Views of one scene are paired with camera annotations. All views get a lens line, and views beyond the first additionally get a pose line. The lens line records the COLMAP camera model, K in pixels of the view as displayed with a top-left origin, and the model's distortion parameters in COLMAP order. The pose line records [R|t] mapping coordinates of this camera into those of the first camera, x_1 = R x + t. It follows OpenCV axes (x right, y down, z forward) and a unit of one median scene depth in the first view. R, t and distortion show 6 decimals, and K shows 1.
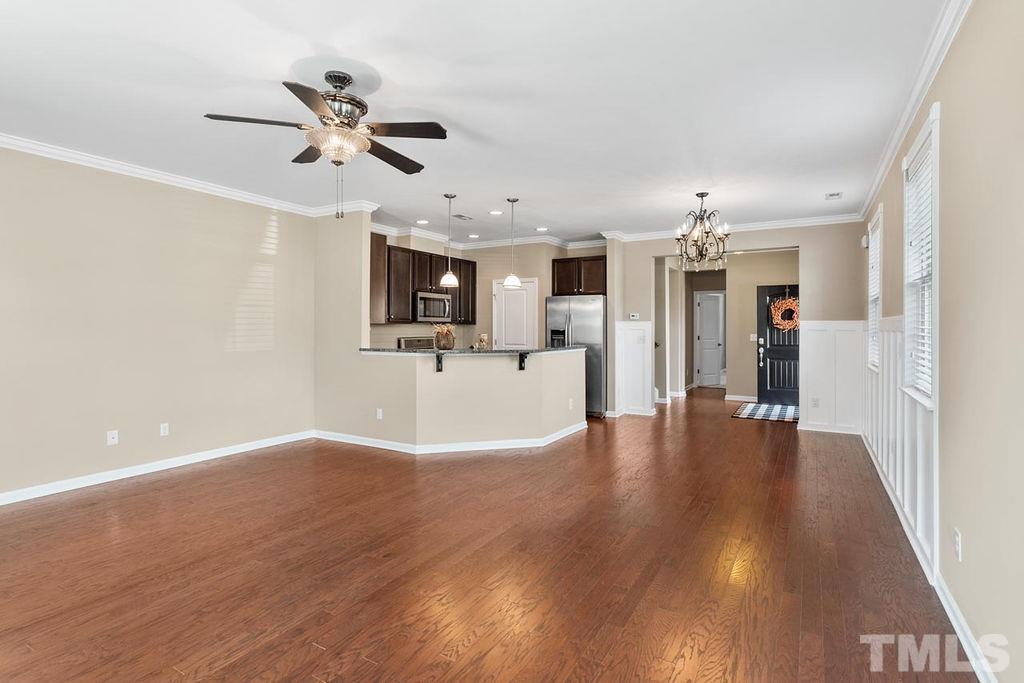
lens RADIAL K [[501.6, 0, 514.1], [0, 501.6, 329.0], [0, 0, 1]] dist [-0.000283, -0.000010]
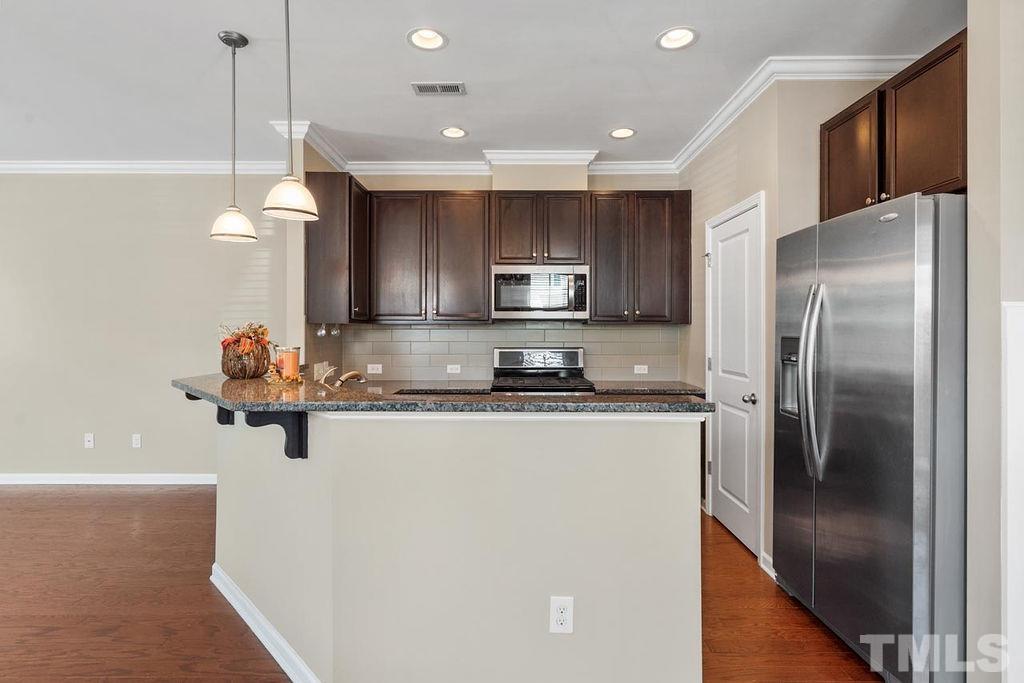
lens RADIAL K [[501.6, 0, 514.1], [0, 501.6, 329.0], [0, 0, 1]] dist [-0.000283, -0.000010]
pose [[0.502994, -0.000396, -0.864290, 0.277243], [-0.003716, 0.999990, -0.002621, -0.002648], [0.864282, 0.004531, 0.502987, 0.701352]]
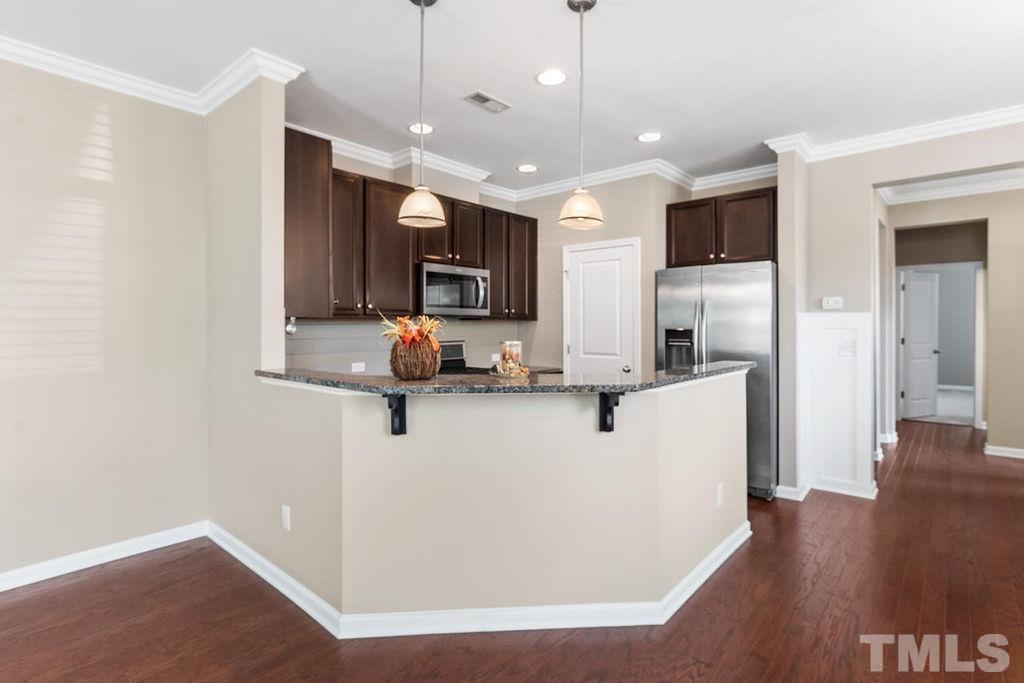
lens RADIAL K [[501.6, 0, 514.1], [0, 501.6, 329.0], [0, 0, 1]] dist [-0.000283, -0.000010]
pose [[0.982607, -0.000397, -0.185695, 0.012846], [0.001389, 0.999985, 0.005215, -0.001655], [0.185691, -0.005382, 0.982594, 0.436528]]
